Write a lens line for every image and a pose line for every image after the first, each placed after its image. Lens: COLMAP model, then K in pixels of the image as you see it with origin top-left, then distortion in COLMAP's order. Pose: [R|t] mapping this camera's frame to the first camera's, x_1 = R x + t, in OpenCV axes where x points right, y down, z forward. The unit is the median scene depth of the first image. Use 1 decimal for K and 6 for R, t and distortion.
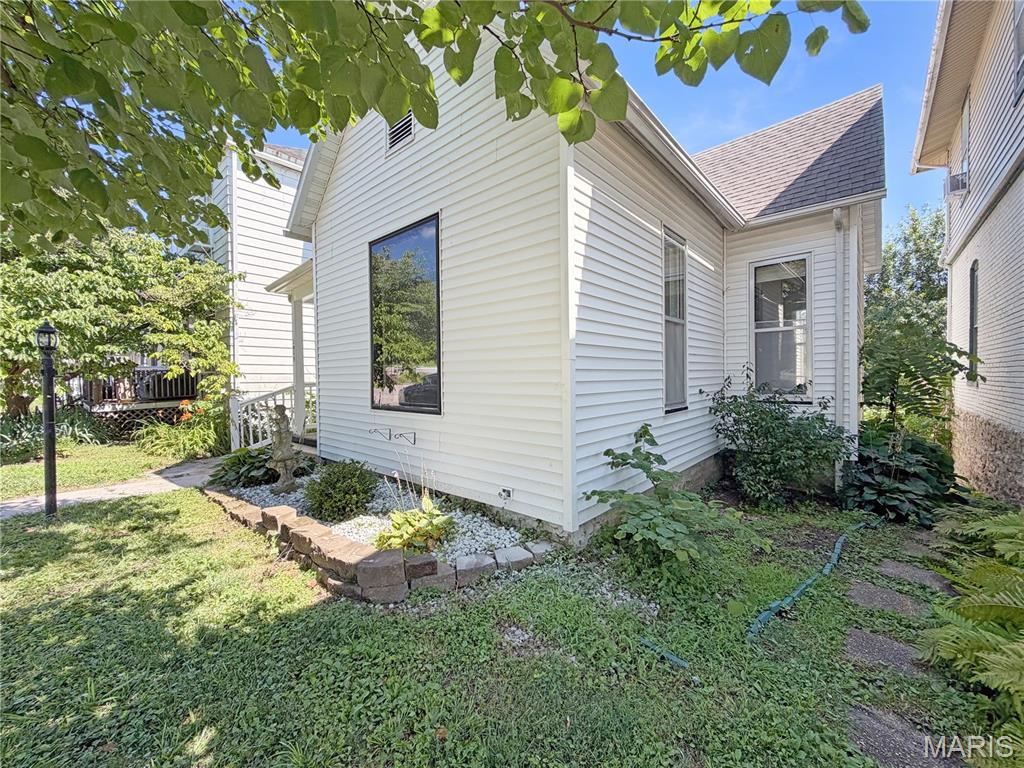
lens RADIAL K [[408.8, 0, 512.0], [0, 408.8, 384.0], [0, 0, 1]] dist [0.000313, 0.000061]
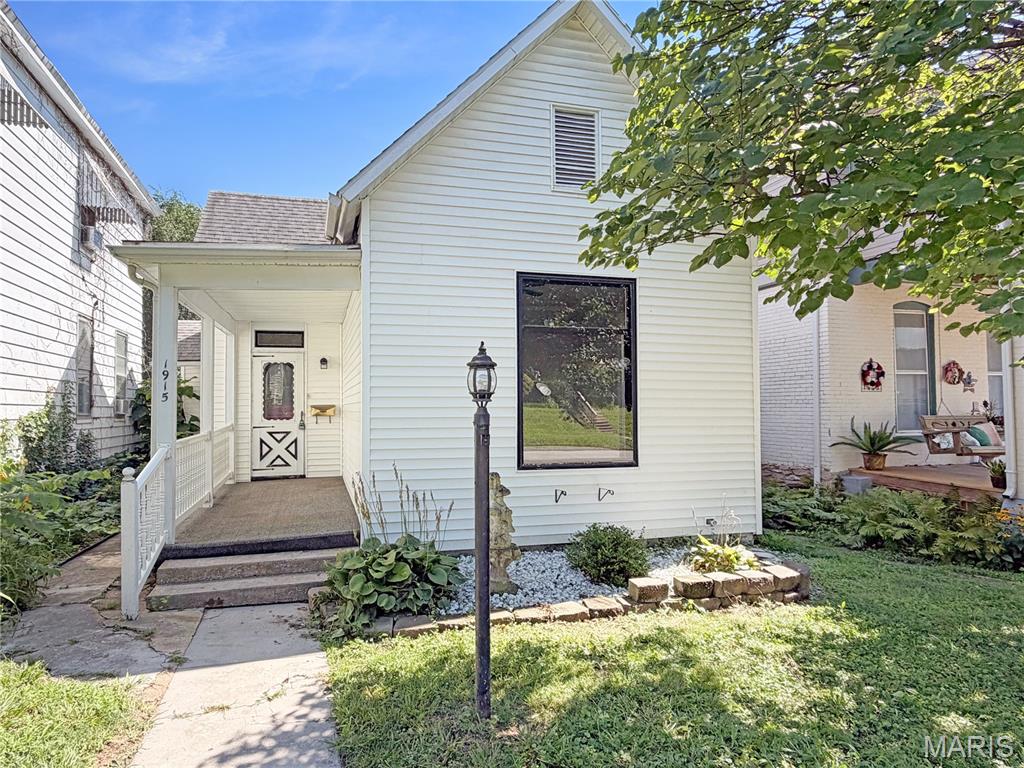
lens RADIAL K [[541.2, 0, 512.0], [0, 541.2, 384.0], [0, 0, 1]] dist [-0.000186, -0.000049]
pose [[0.573345, 0.027378, 0.818856, -1.531128], [0.009300, 0.999160, -0.039919, -0.085739], [-0.819261, 0.030503, 0.572609, 0.456879]]
